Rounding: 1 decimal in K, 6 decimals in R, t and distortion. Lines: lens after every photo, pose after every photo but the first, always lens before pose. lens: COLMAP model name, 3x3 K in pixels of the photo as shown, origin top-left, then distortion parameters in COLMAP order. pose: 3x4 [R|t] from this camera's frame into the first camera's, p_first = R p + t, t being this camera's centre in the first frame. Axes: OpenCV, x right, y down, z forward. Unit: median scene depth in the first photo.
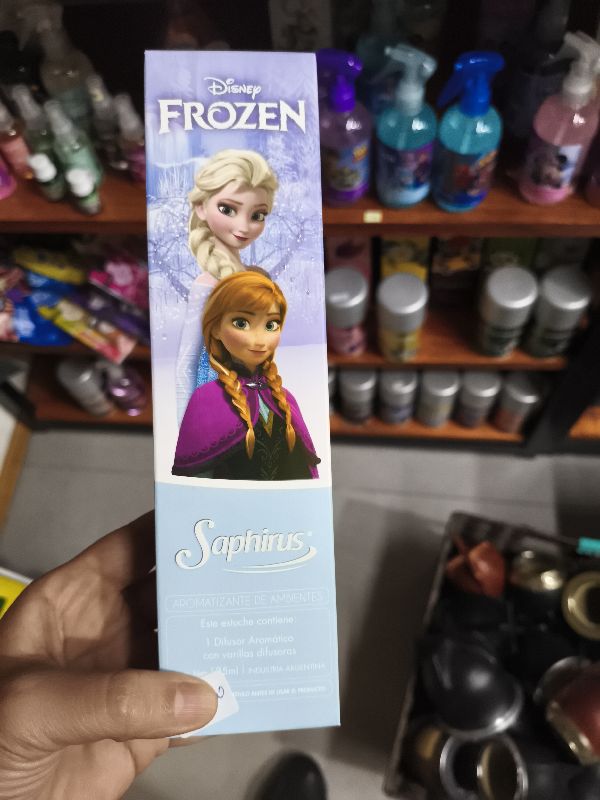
lens RADIAL K [[638.5, 0, 300.0], [0, 638.5, 400.0], [0, 0, 1]] dist [-0.049400, -0.002823]
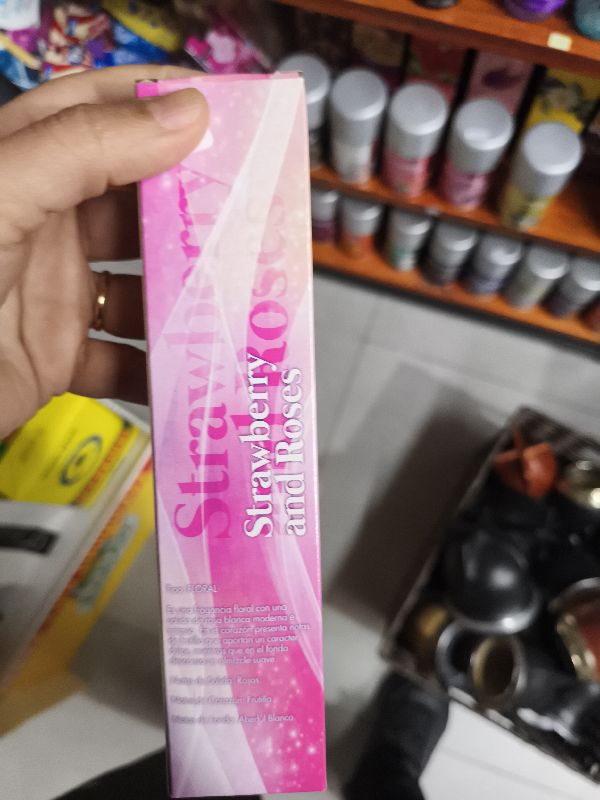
lens RADIAL K [[643.8, 0, 296.9], [0, 643.8, 396.3], [0, 0, 1]] dist [-0.066876, 0.013259]
pose [[0.972339, 0.233182, -0.013522, -0.072897], [-0.222538, 0.942427, 0.249615, 0.006938], [0.070949, -0.239701, 0.968251, 0.090676]]
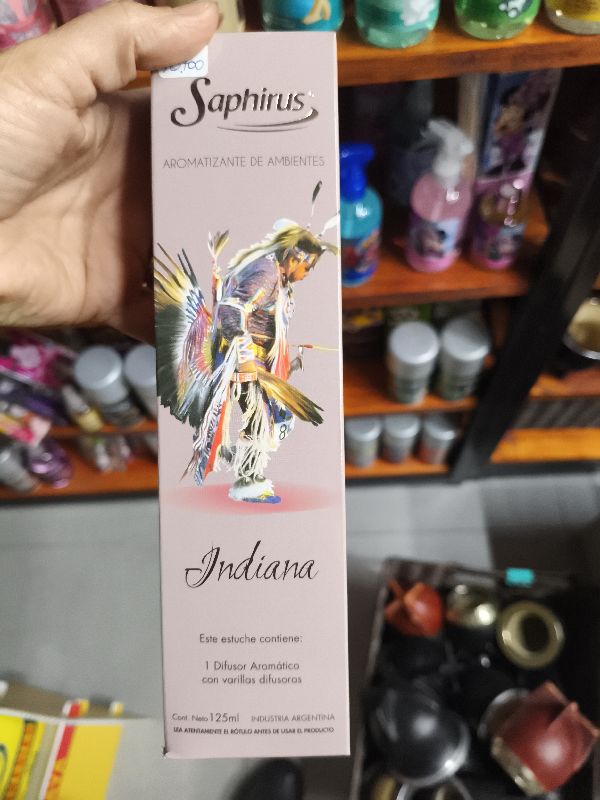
lens RADIAL K [[639.0, 0, 305.4], [0, 639.0, 389.7], [0, 0, 1]] dist [-0.057992, -0.007490]
pose [[0.990525, -0.101438, 0.092573, 0.052878], [0.103406, 0.994499, -0.016708, -0.097390], [-0.090369, 0.026122, 0.995566, -0.008544]]
